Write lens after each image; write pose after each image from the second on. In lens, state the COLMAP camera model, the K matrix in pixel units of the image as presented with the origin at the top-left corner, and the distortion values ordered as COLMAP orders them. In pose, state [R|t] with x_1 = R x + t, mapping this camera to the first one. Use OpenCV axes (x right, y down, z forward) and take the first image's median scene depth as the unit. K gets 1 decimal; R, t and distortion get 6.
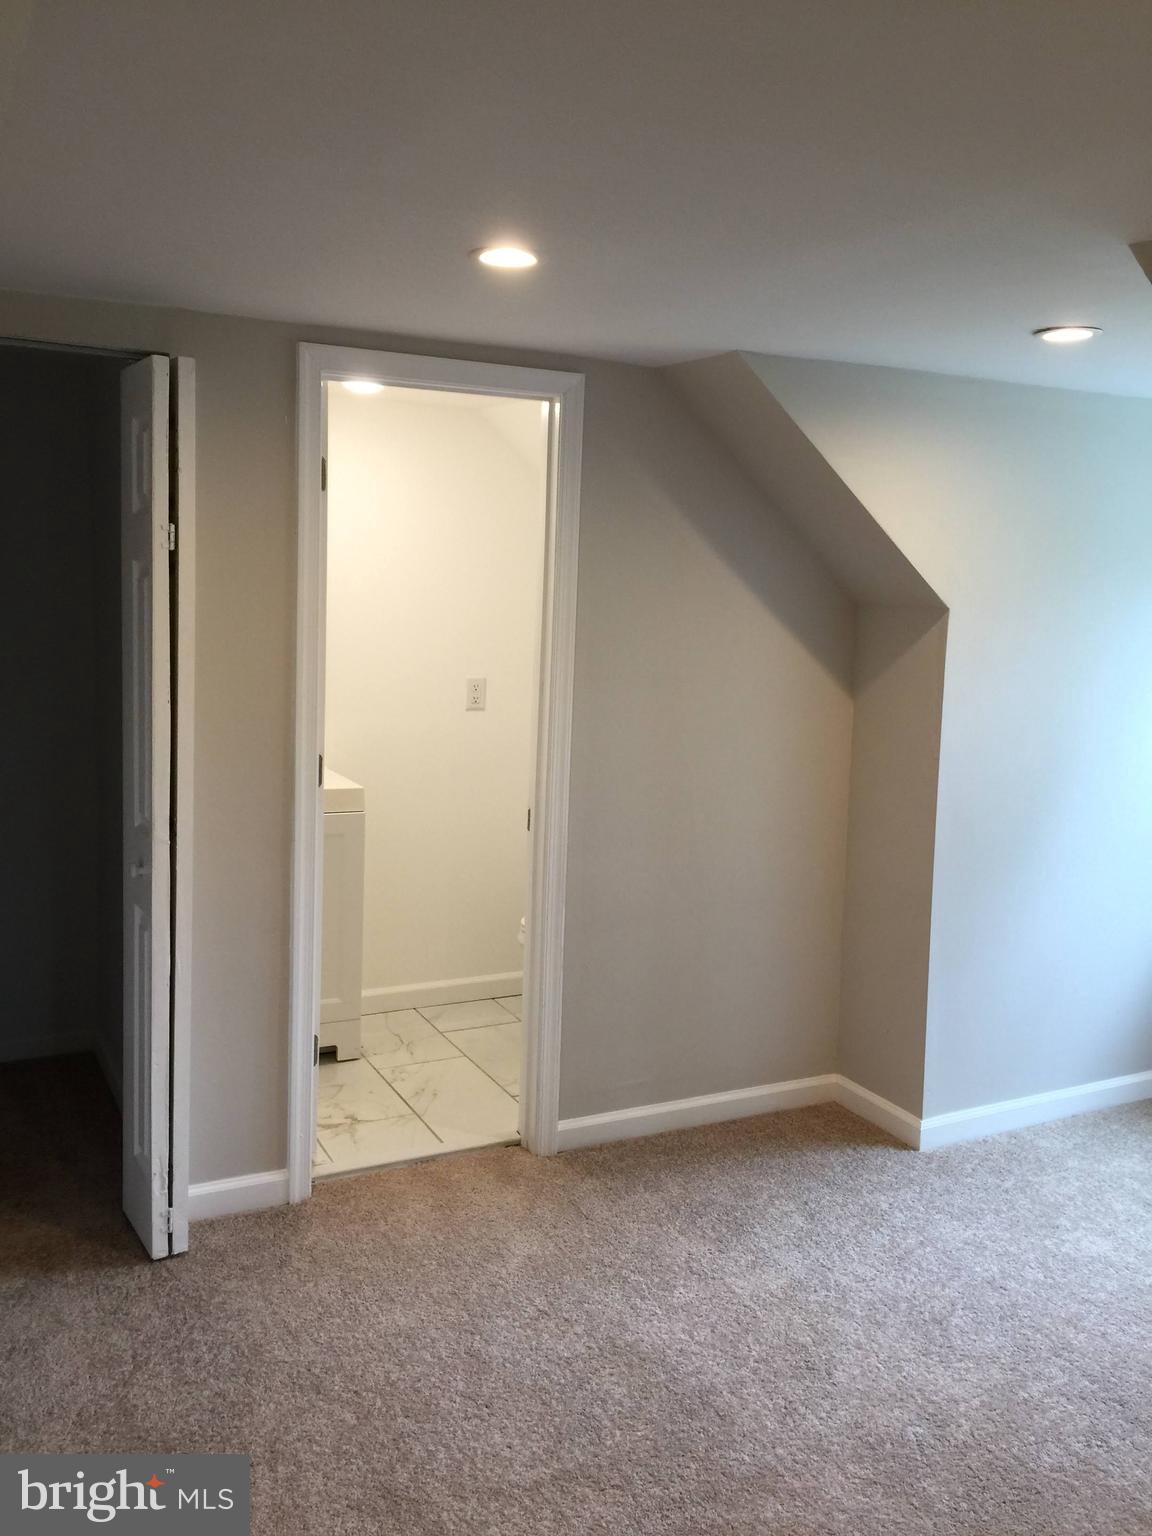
lens RADIAL K [[1304.6, 0, 578.0], [0, 1304.6, 758.1], [0, 0, 1]] dist [0.064795, -0.081215]
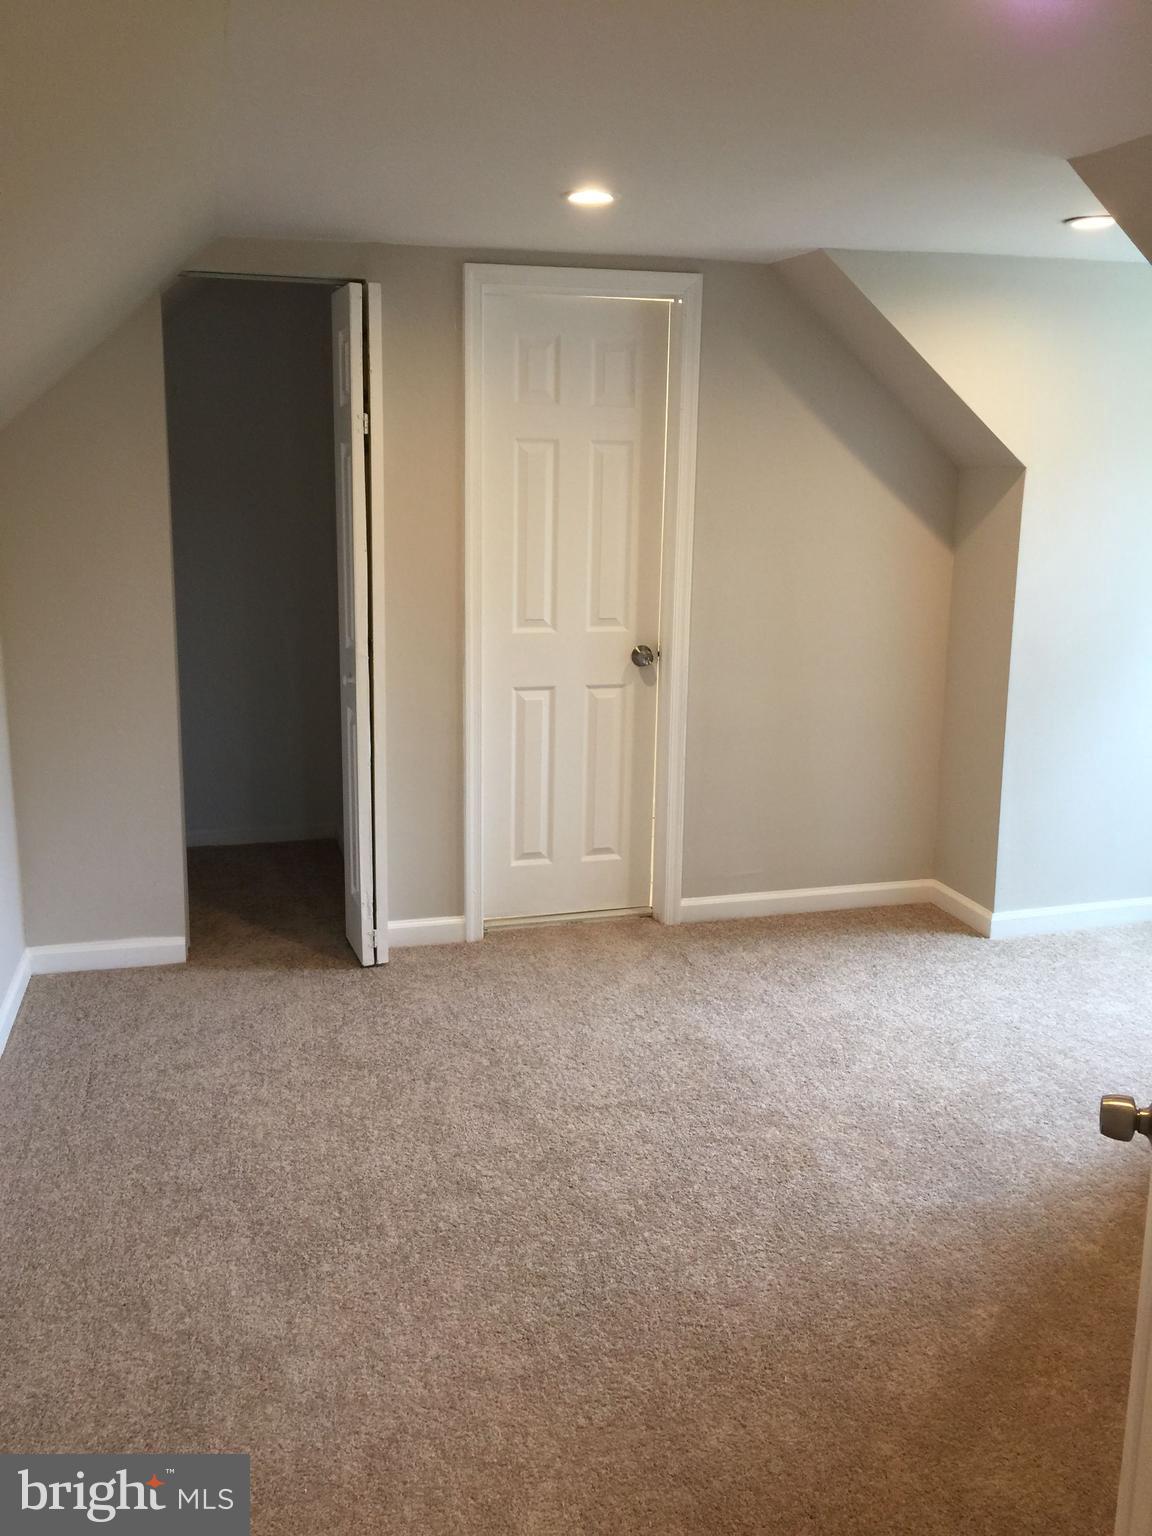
lens RADIAL K [[1304.6, 0, 572.7], [0, 1304.6, 768.3], [0, 0, 1]] dist [0.064795, -0.081215]
pose [[0.978268, 0.024310, -0.205915, 0.163871], [-0.005490, 0.995792, 0.091480, 0.051302], [0.207272, -0.088361, 0.974285, -0.256230]]
